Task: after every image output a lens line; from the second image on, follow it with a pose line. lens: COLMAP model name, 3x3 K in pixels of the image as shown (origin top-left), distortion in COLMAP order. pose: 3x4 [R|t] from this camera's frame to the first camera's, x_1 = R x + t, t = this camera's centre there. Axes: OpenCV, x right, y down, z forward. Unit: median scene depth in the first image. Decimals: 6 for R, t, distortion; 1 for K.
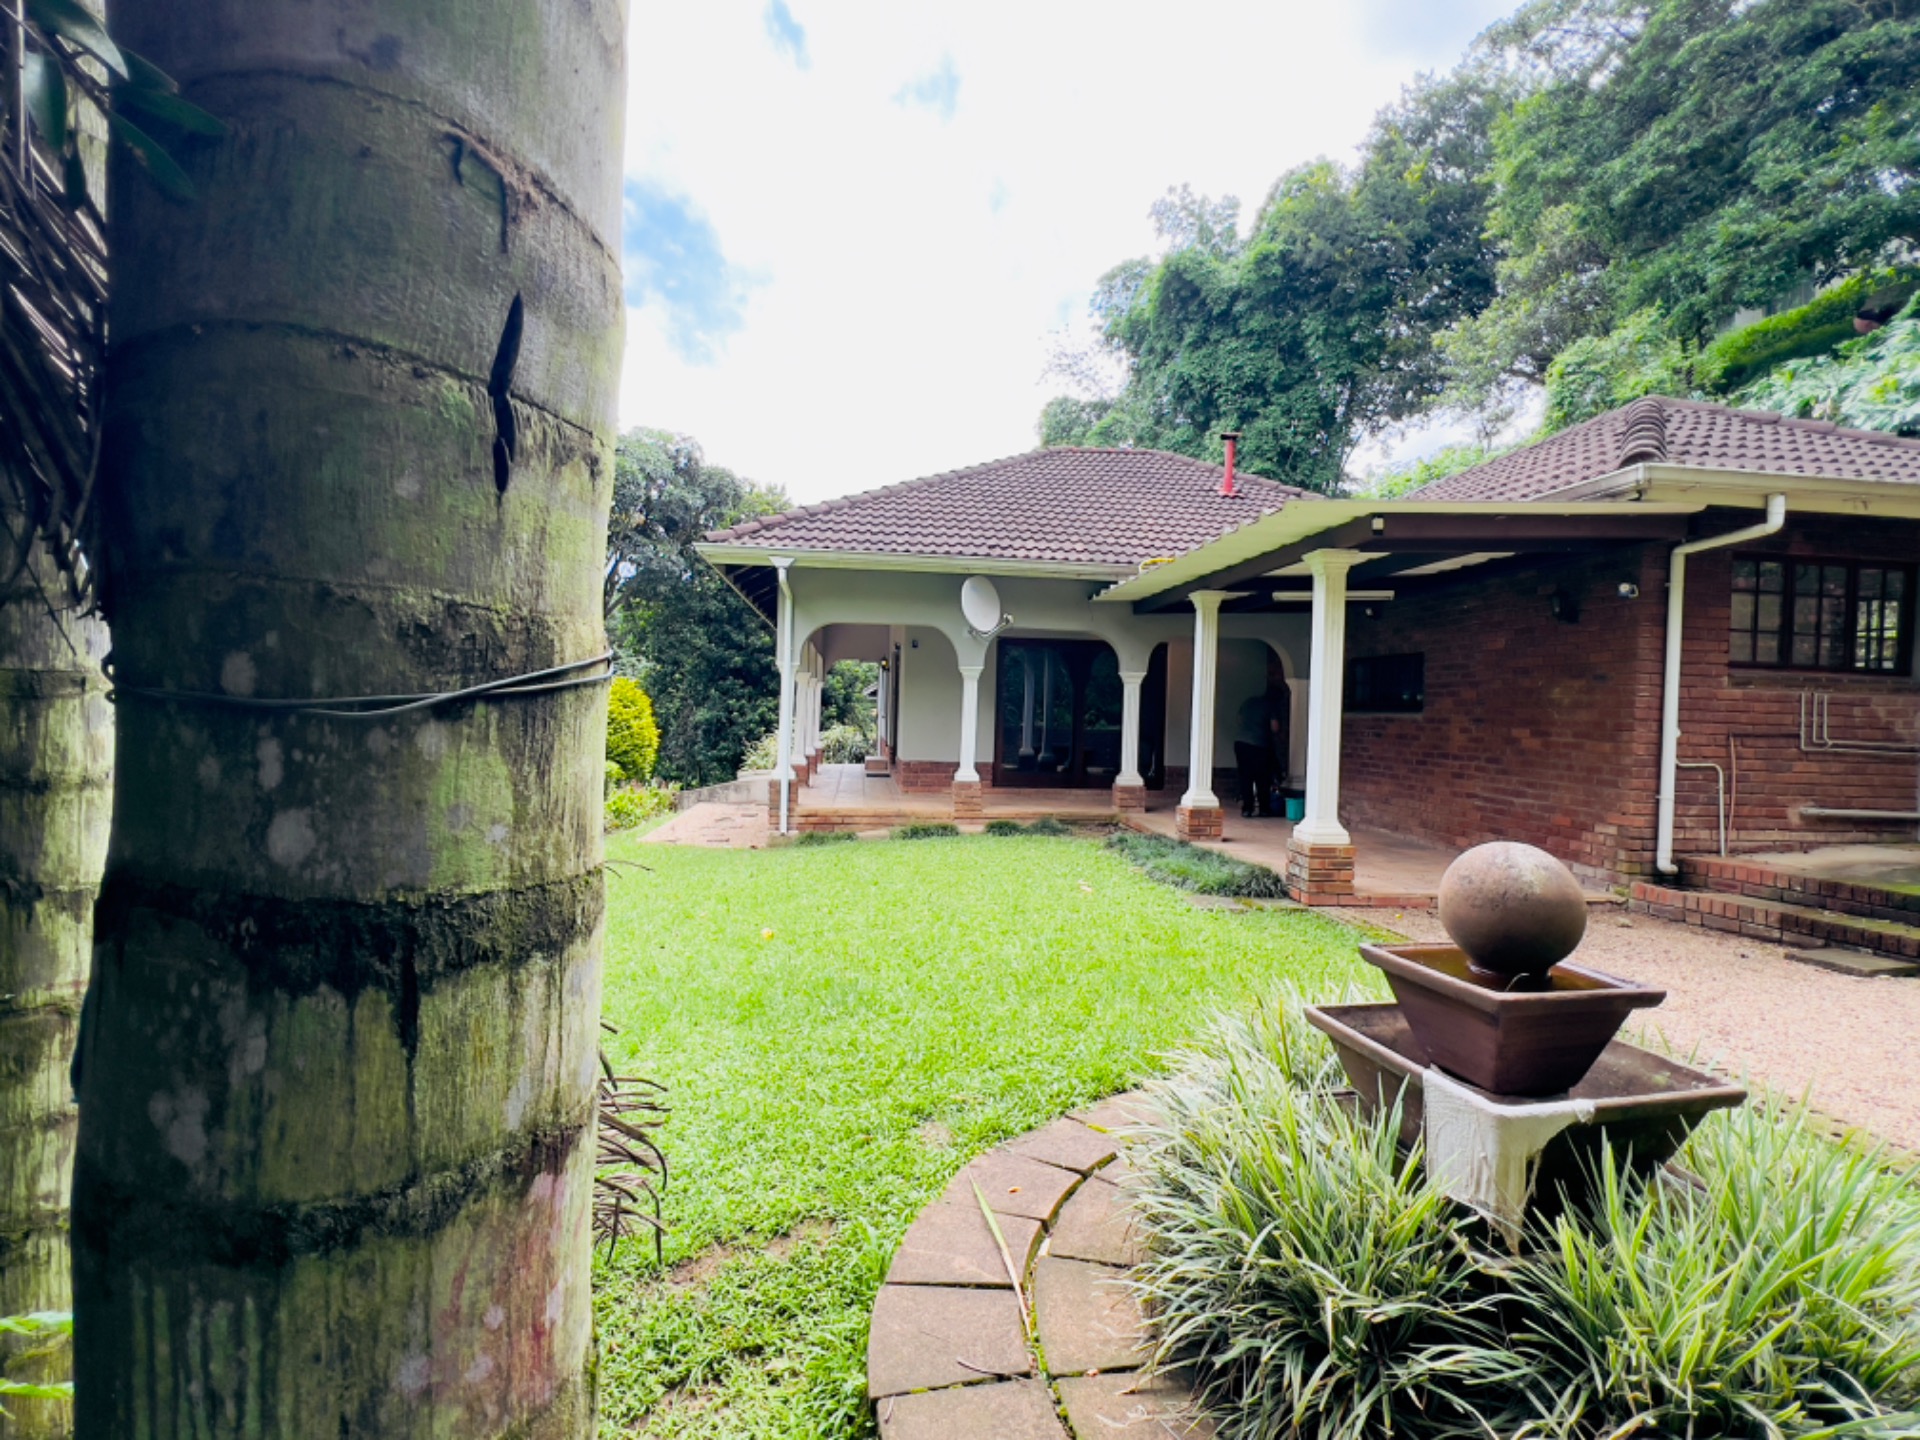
lens RADIAL K [[813.1, 0, 957.8], [0, 813.1, 717.1], [0, 0, 1]] dist [0.000225, 0.000196]
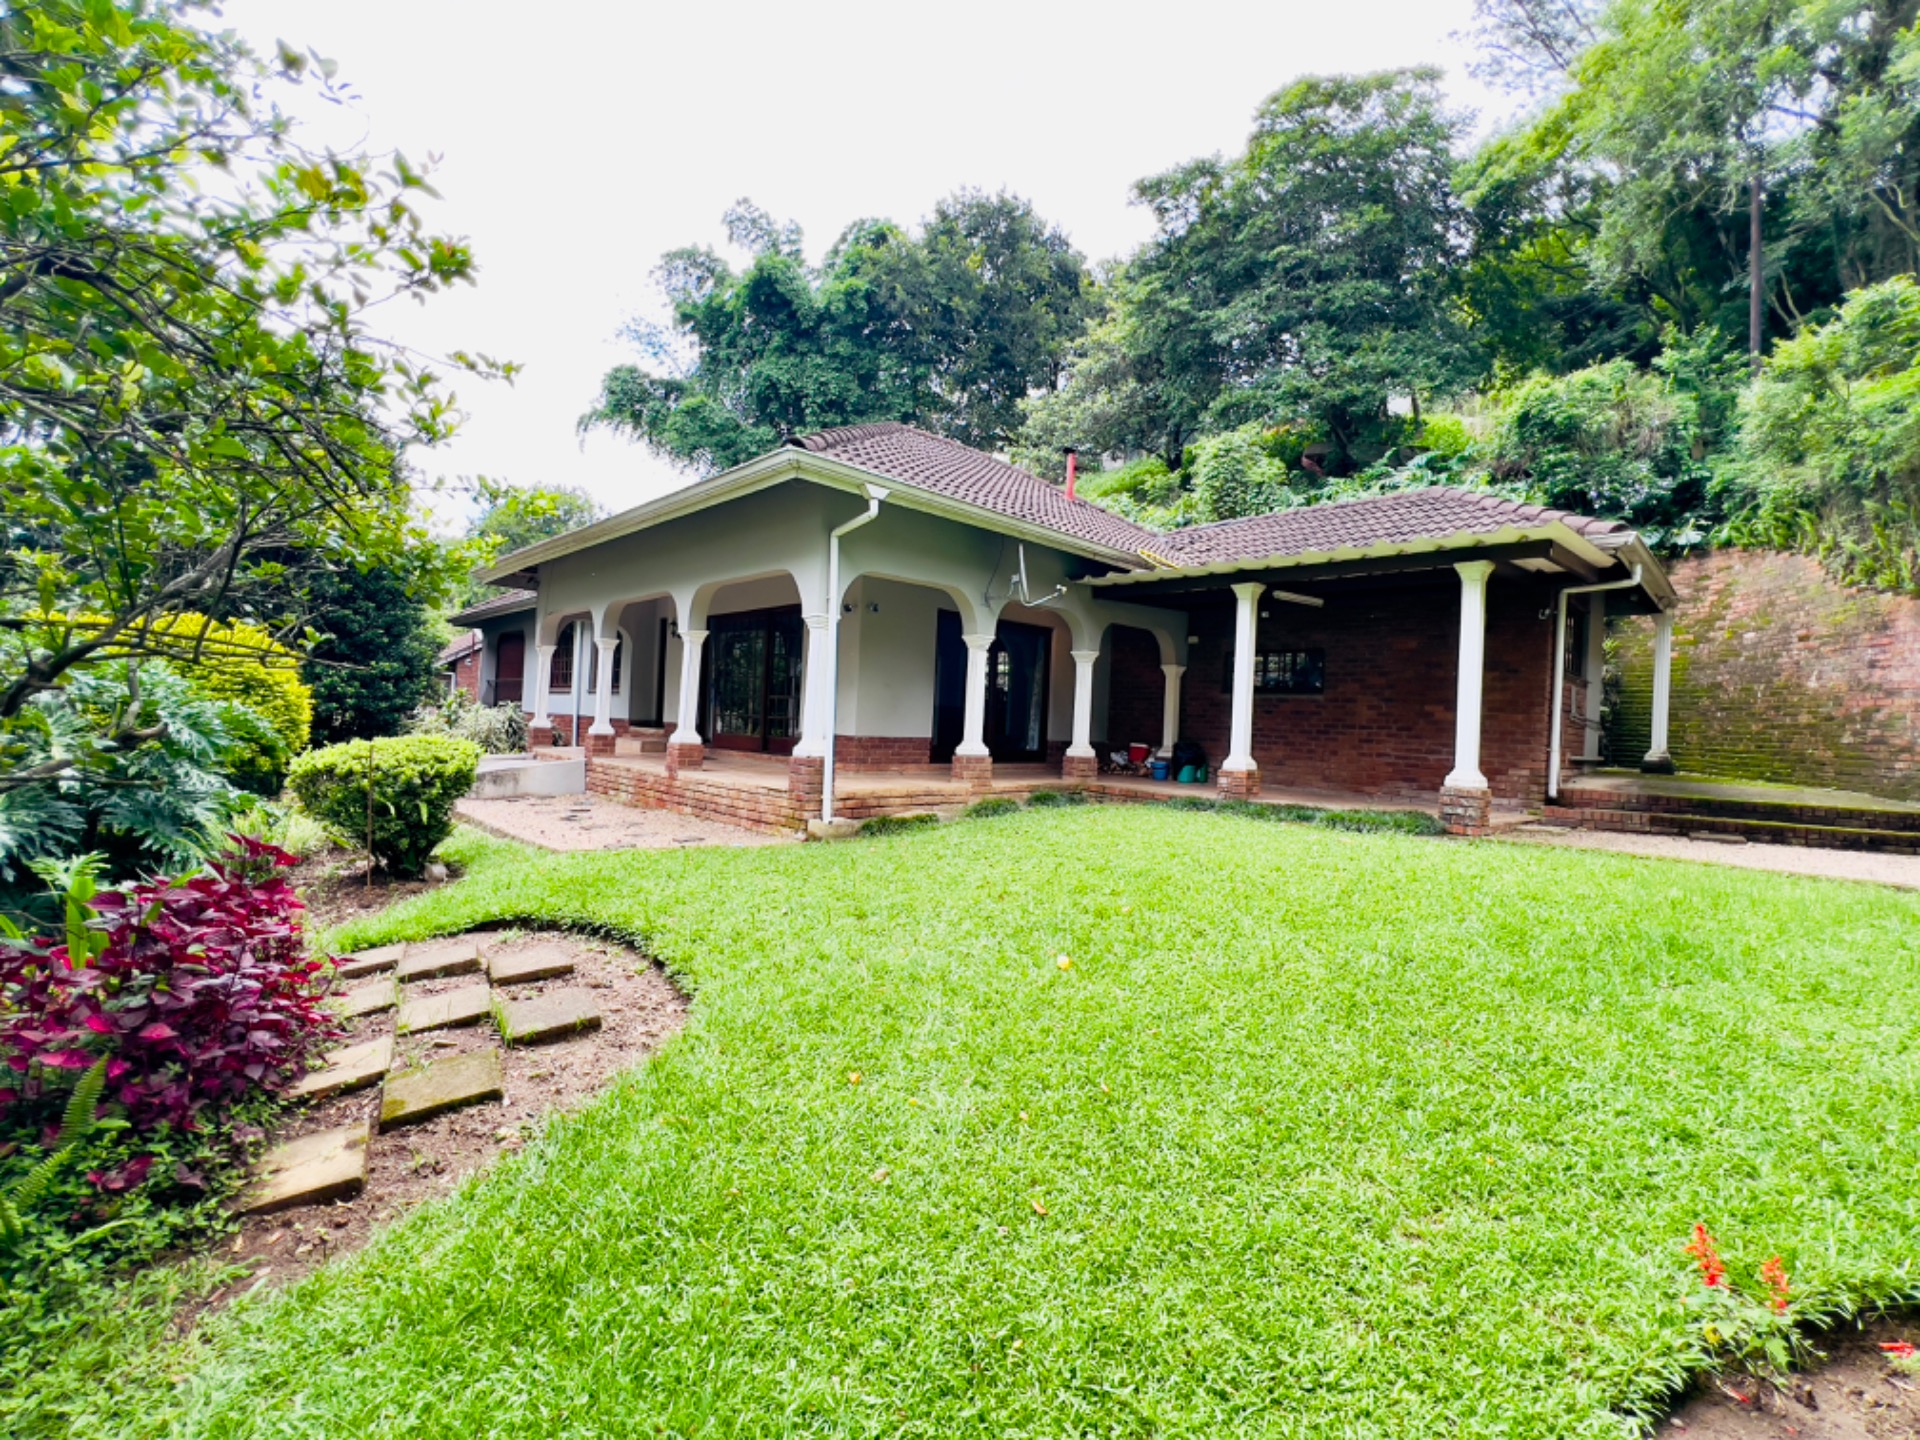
lens RADIAL K [[771.5, 0, 952.4], [0, 771.5, 712.7], [0, 0, 1]] dist [0.002098, 0.000115]
pose [[0.815571, 0.013567, 0.578498, -0.106511], [-0.017476, 0.999847, 0.001189, 0.005530], [-0.578393, -0.011079, 0.815683, 0.054658]]
